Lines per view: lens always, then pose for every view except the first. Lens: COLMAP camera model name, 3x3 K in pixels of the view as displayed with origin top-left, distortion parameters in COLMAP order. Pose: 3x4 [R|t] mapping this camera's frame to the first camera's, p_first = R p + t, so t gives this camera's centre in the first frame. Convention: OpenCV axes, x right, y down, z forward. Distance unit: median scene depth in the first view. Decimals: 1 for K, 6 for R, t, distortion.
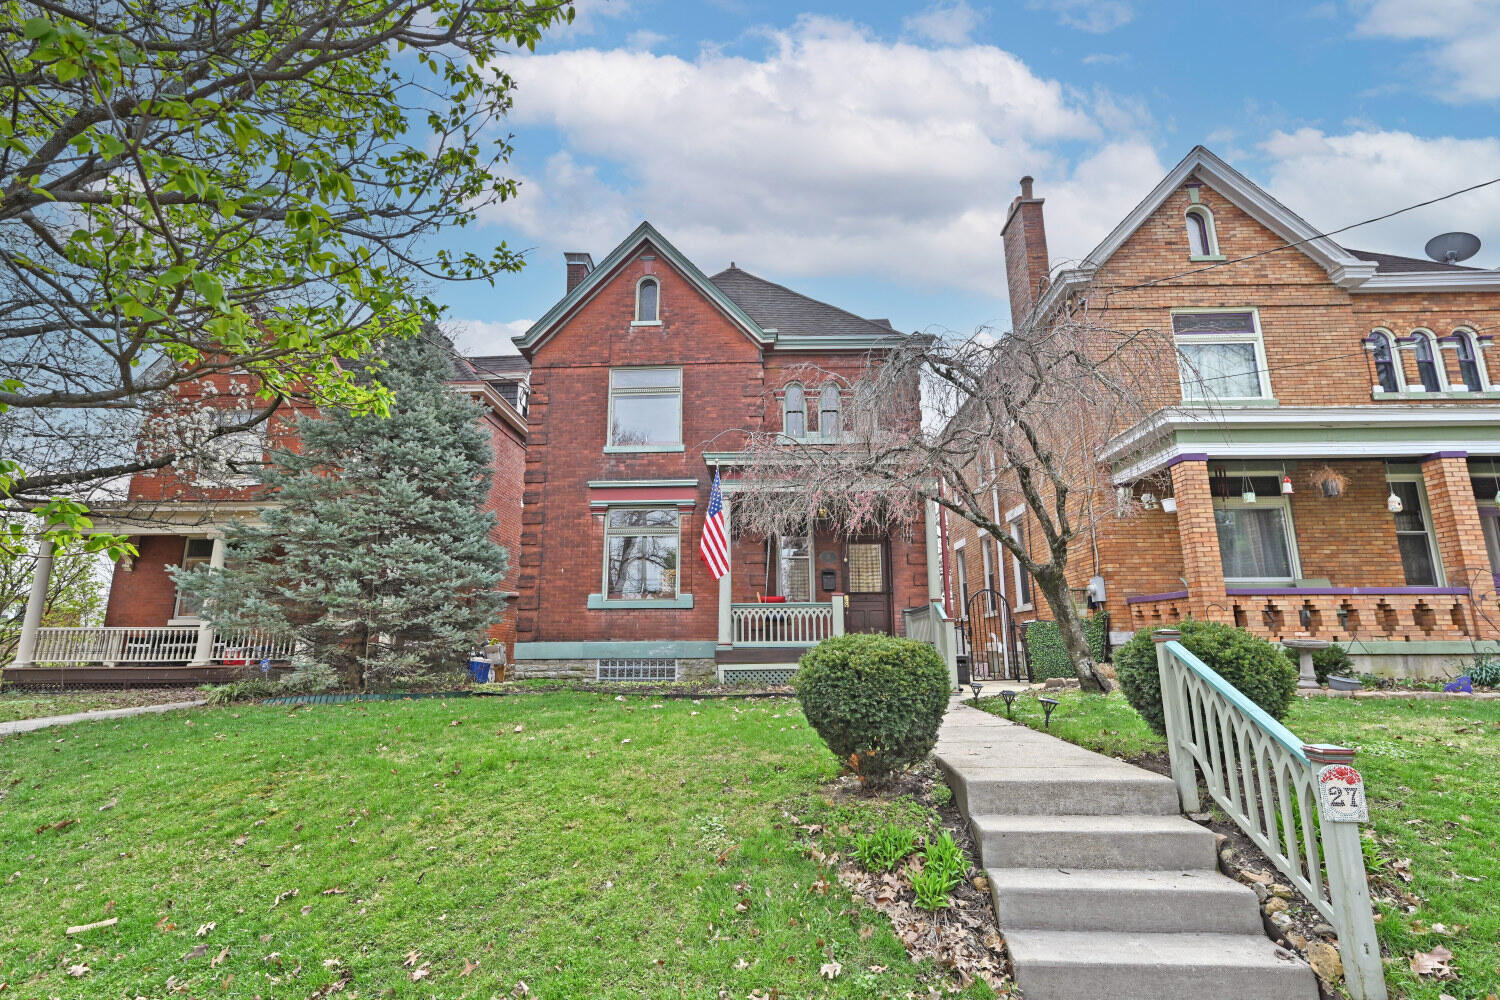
lens RADIAL K [[751.6, 0, 750.0], [0, 751.6, 500.0], [0, 0, 1]] dist [-0.002393, 0.000027]
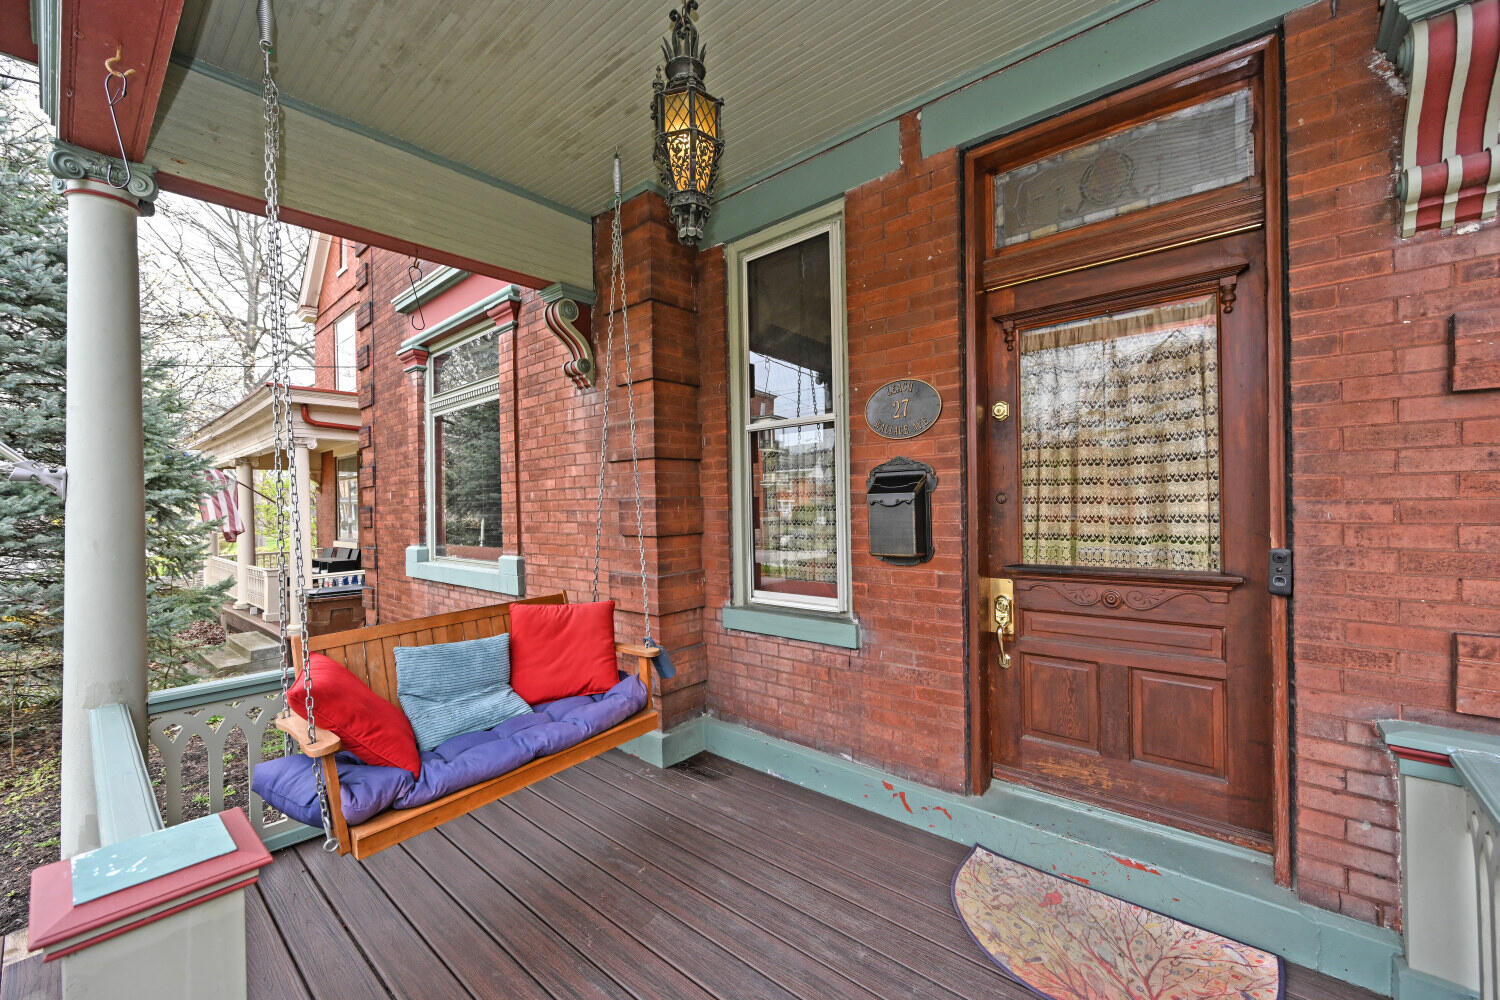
lens RADIAL K [[589.5, 0, 750.0], [0, 589.5, 500.0], [0, 0, 1]] dist [0.001020, 0.000083]
pose [[0.788102, -0.015116, -0.615359, 0.177910], [0.146691, 0.975508, 0.163907, 0.068965], [0.597810, -0.219443, 0.771018, 0.849617]]
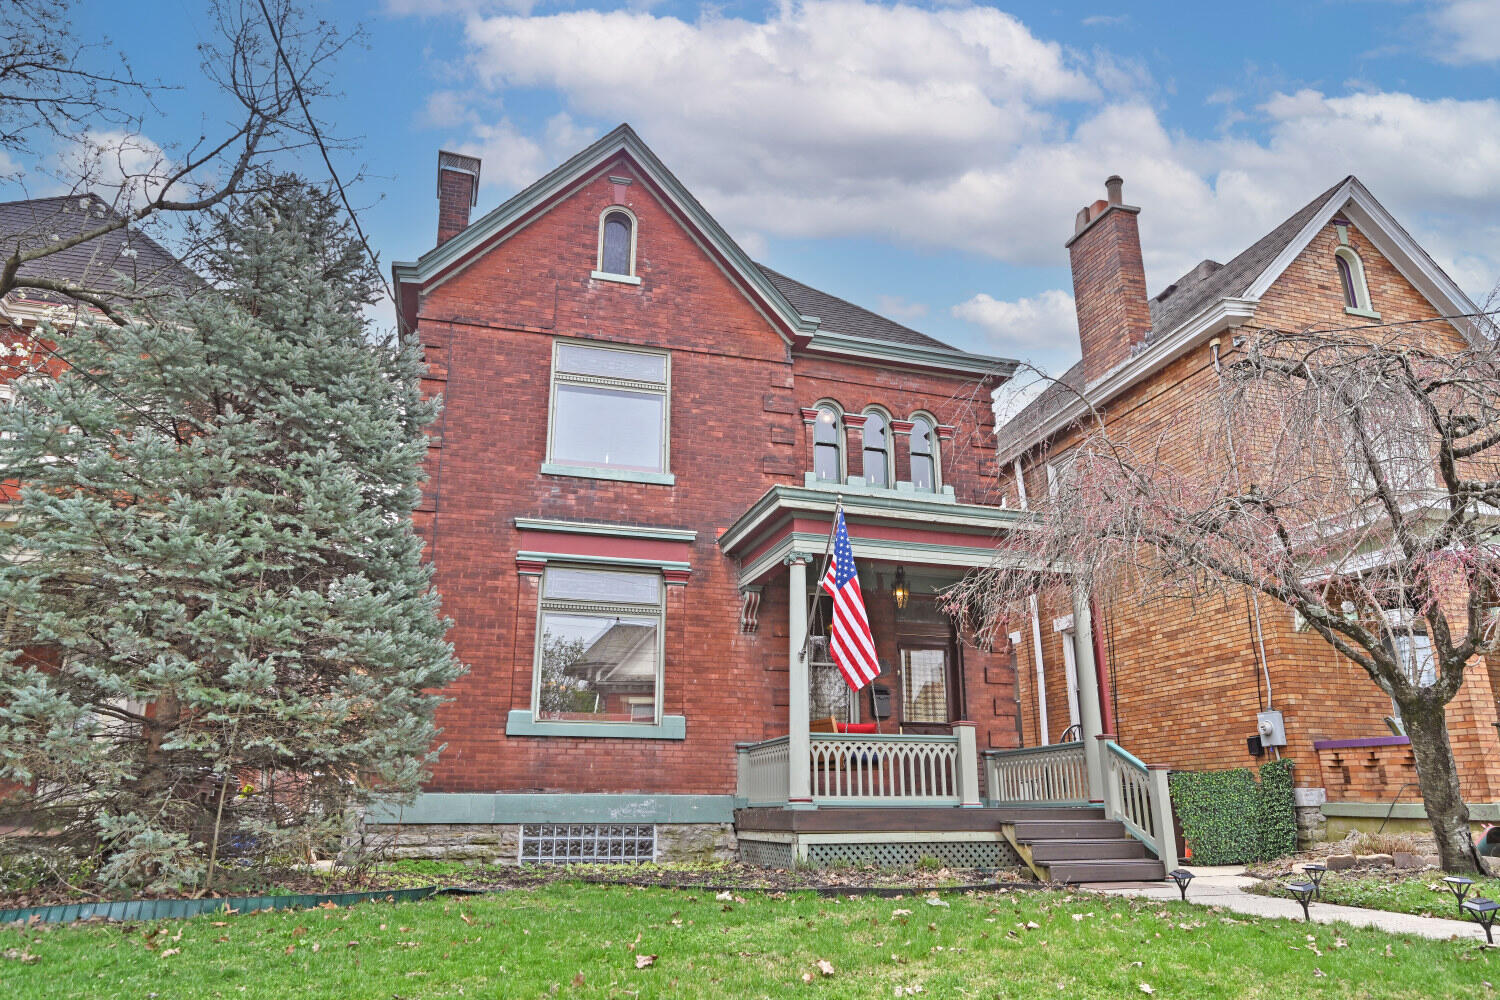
lens RADIAL K [[1036.5, 0, 750.0], [0, 1036.5, 500.0], [0, 0, 1]] dist [-0.003146, -0.000578]
pose [[0.943971, 0.101550, 0.314016, -0.306722], [-0.071330, 0.991772, -0.106303, 0.036285], [-0.322228, 0.077948, 0.943448, 0.170696]]
